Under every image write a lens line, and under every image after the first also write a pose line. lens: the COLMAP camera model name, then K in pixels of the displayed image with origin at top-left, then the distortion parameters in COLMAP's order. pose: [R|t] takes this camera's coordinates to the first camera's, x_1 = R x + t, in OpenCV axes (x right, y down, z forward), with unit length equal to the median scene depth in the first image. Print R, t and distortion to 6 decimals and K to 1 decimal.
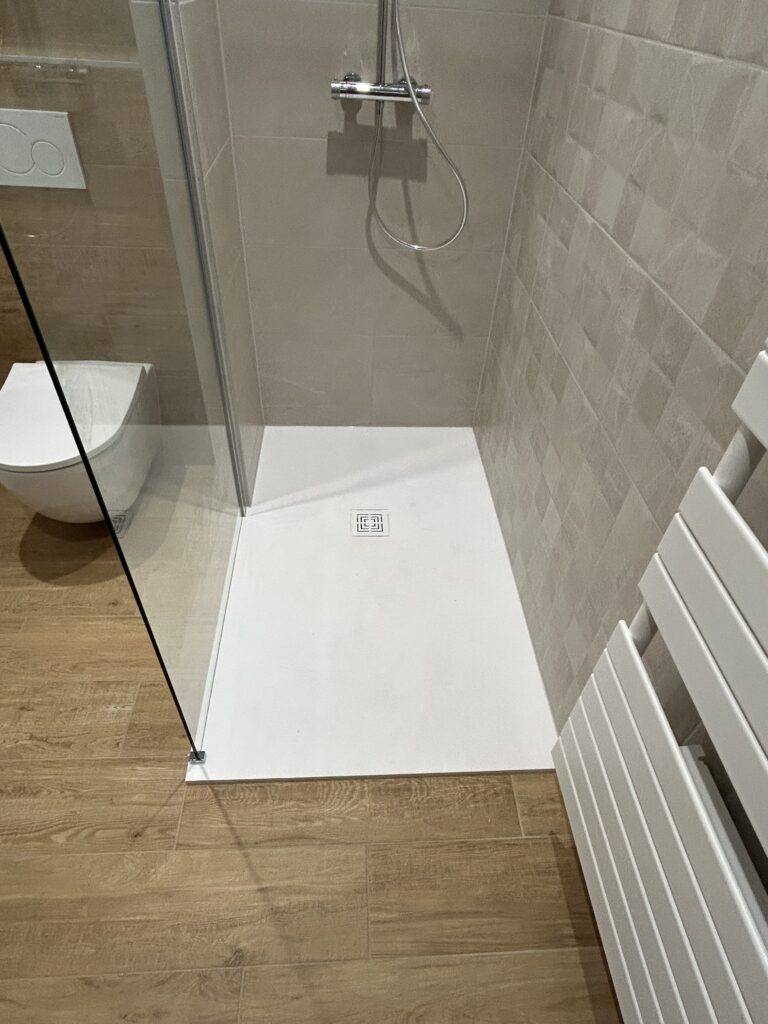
lens RADIAL K [[589.7, 0, 387.9], [0, 589.7, 509.0], [0, 0, 1]] dist [-0.005078, 0.001701]
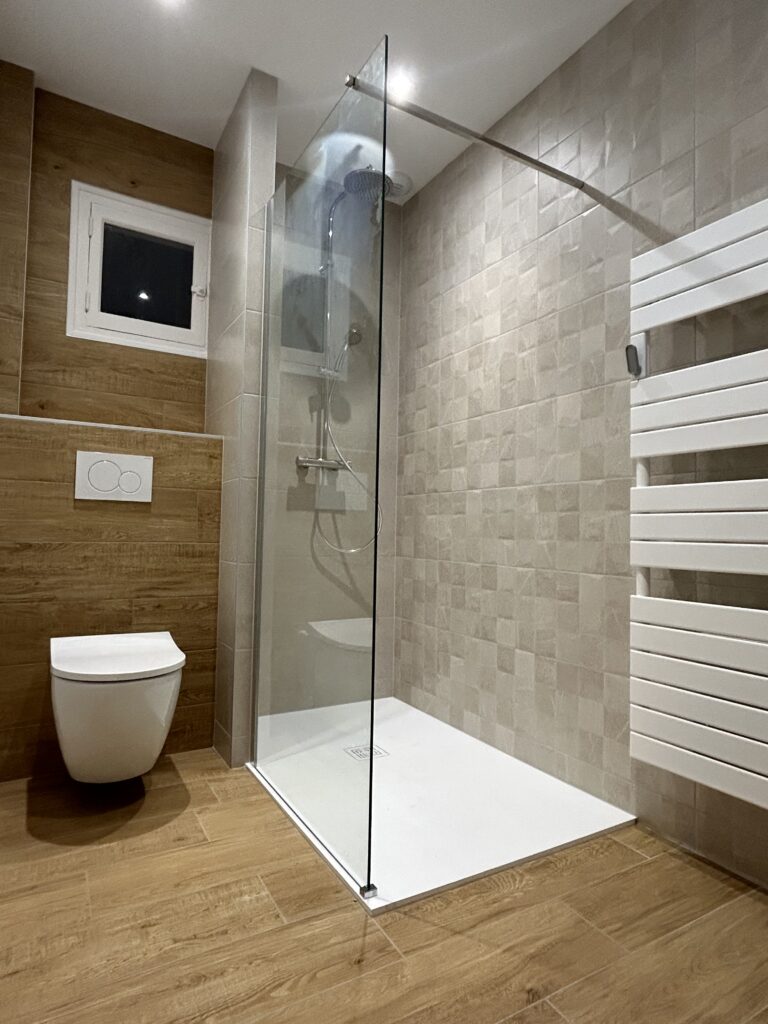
lens RADIAL K [[593.2, 0, 384.0], [0, 593.2, 512.0], [0, 0, 1]] dist [-0.002123, -0.001693]
pose [[0.889128, -0.014909, 0.457416, -0.681277], [0.328970, 0.715656, -0.616129, 0.538977], [-0.318166, 0.698294, 0.641214, -0.069148]]
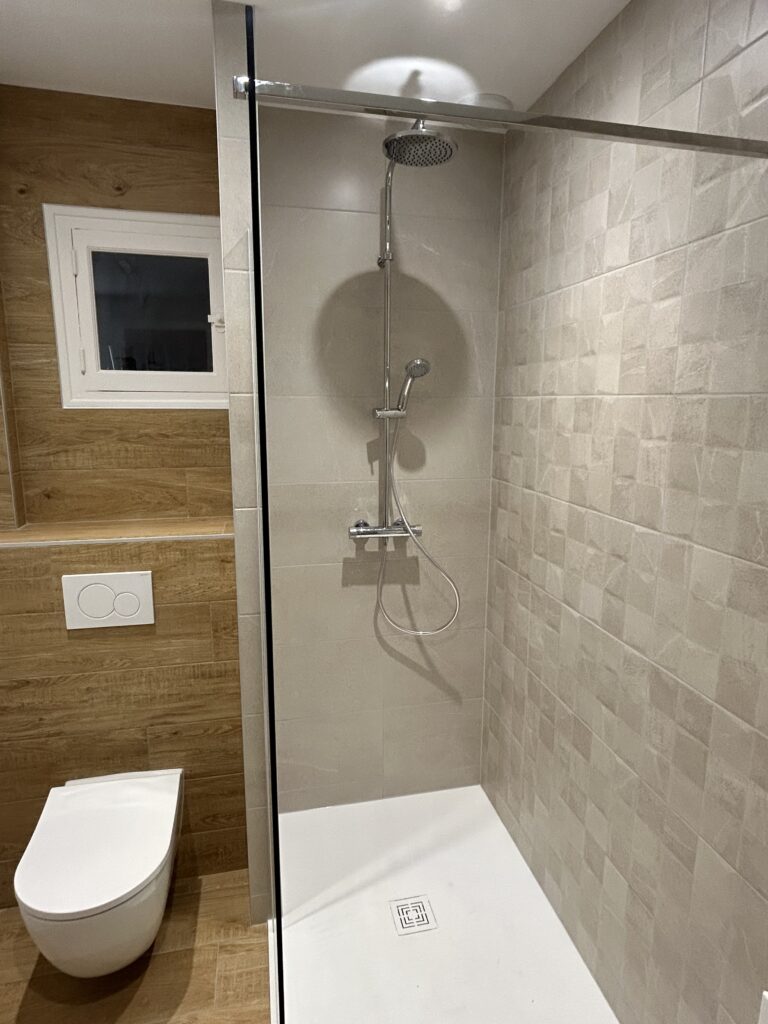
lens RADIAL K [[589.7, 0, 387.9], [0, 589.7, 509.0], [0, 0, 1]] dist [-0.005078, 0.001701]
pose [[0.984848, -0.075076, 0.156324, -0.222534], [0.146354, 0.843383, -0.516996, -0.056911], [-0.093027, 0.532041, 0.841593, -0.170459]]
